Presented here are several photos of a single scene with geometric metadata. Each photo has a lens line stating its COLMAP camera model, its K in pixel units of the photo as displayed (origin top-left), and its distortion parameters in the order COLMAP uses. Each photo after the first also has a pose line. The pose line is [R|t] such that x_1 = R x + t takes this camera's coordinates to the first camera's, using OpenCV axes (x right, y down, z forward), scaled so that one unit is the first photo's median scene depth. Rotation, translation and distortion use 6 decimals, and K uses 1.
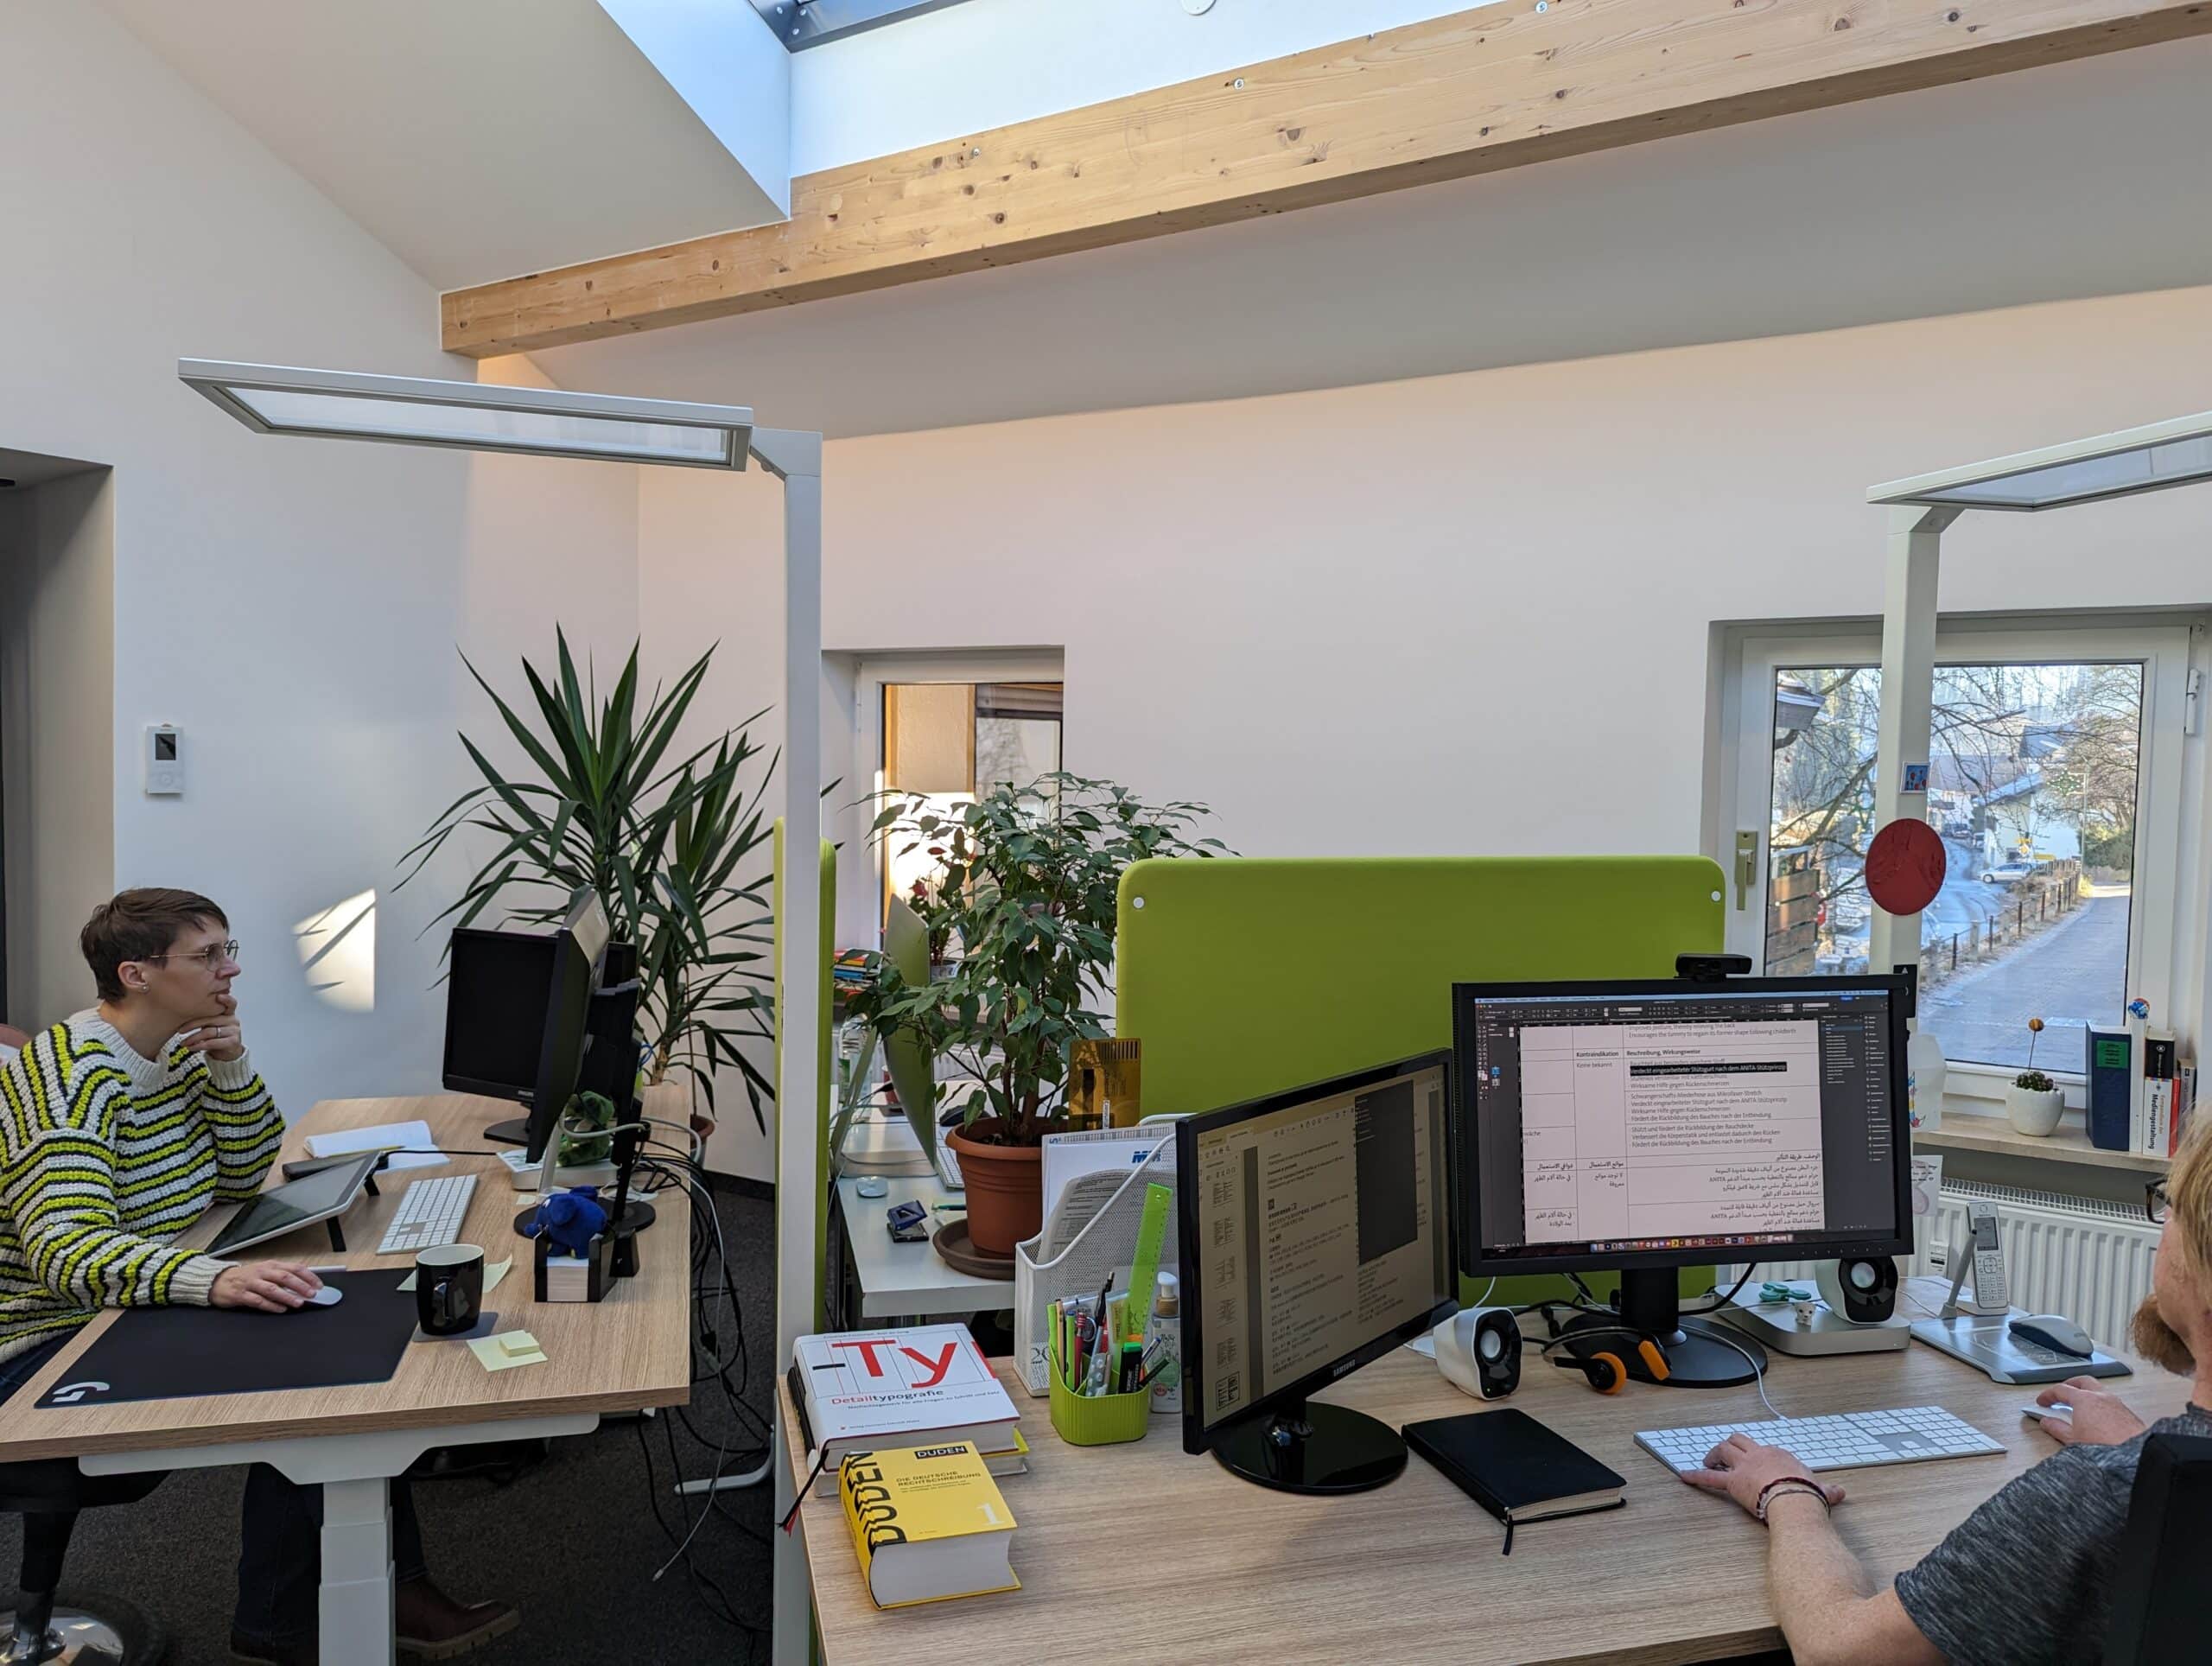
lens RADIAL K [[1578.1, 0, 1106.0], [0, 1578.1, 833.0], [0, 0, 1]] dist [0.058199, -0.073919]
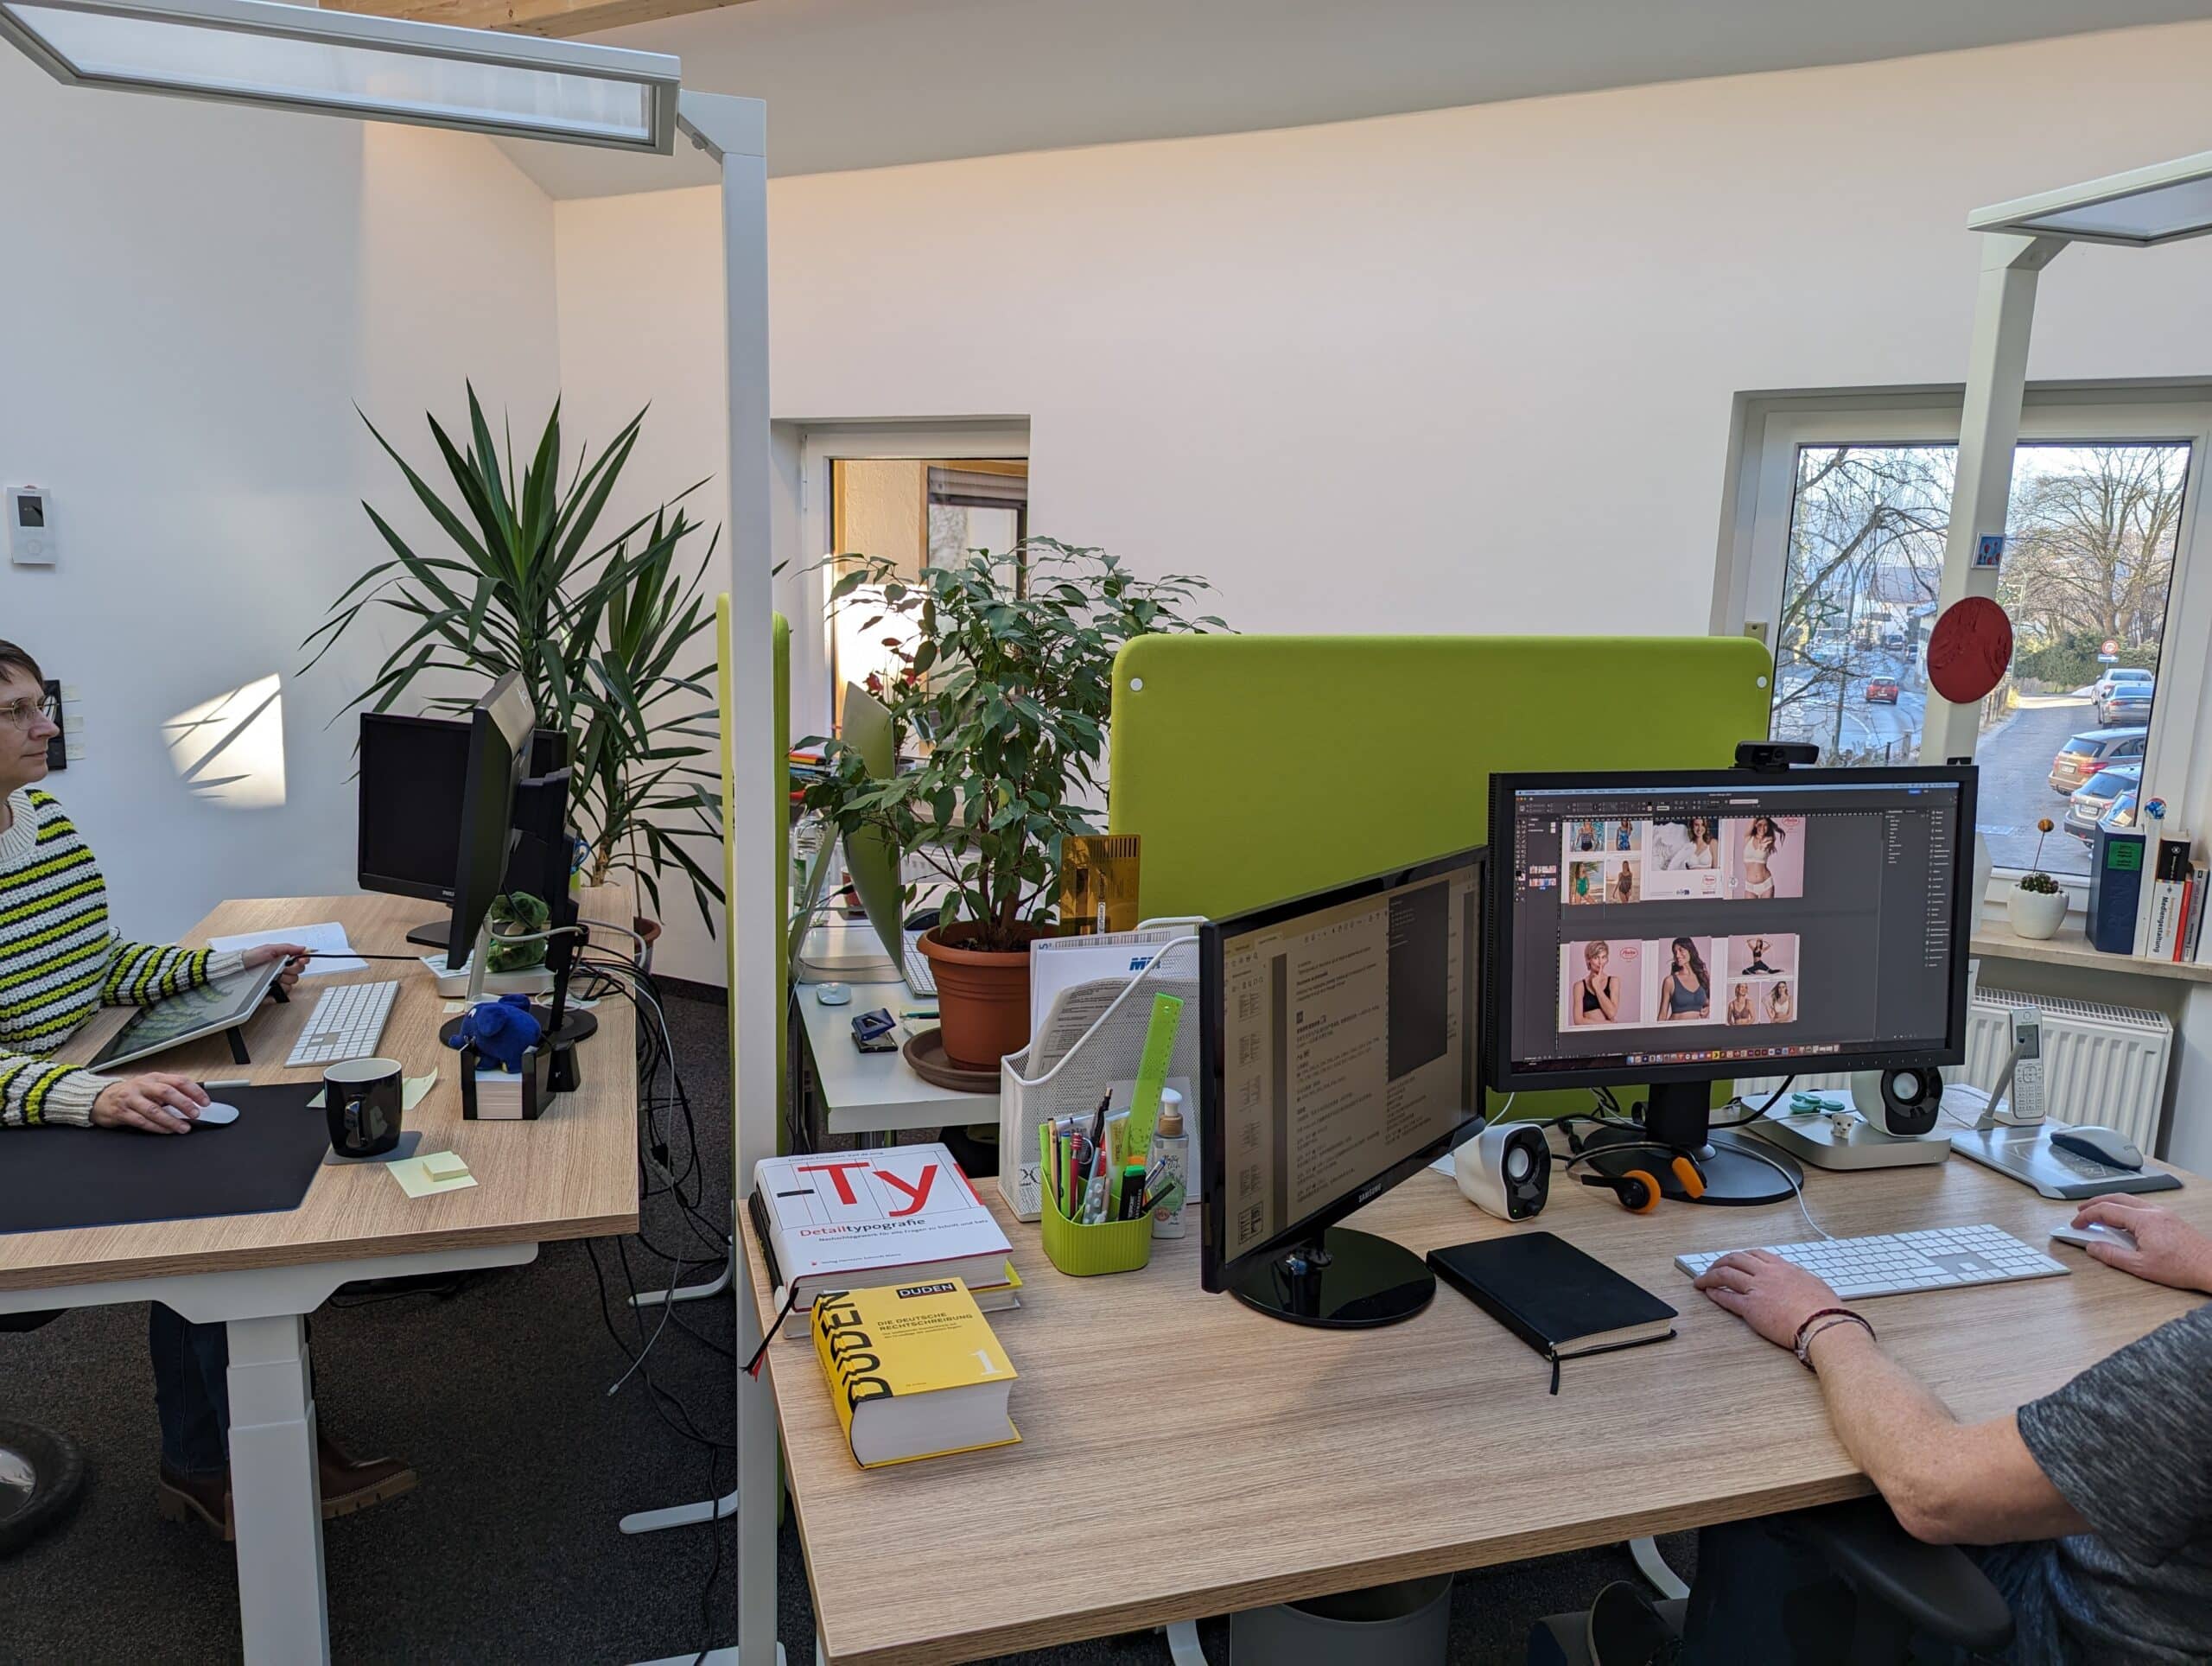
lens RADIAL K [[1501.6, 0, 1106.0], [0, 1501.6, 833.0], [0, 0, 1]] dist [0.064229, -0.078584]
pose [[0.998895, 0.003596, 0.046864, -0.035016], [-0.009151, 0.992867, 0.118873, 0.026906], [-0.046102, -0.119171, 0.991803, 0.148904]]
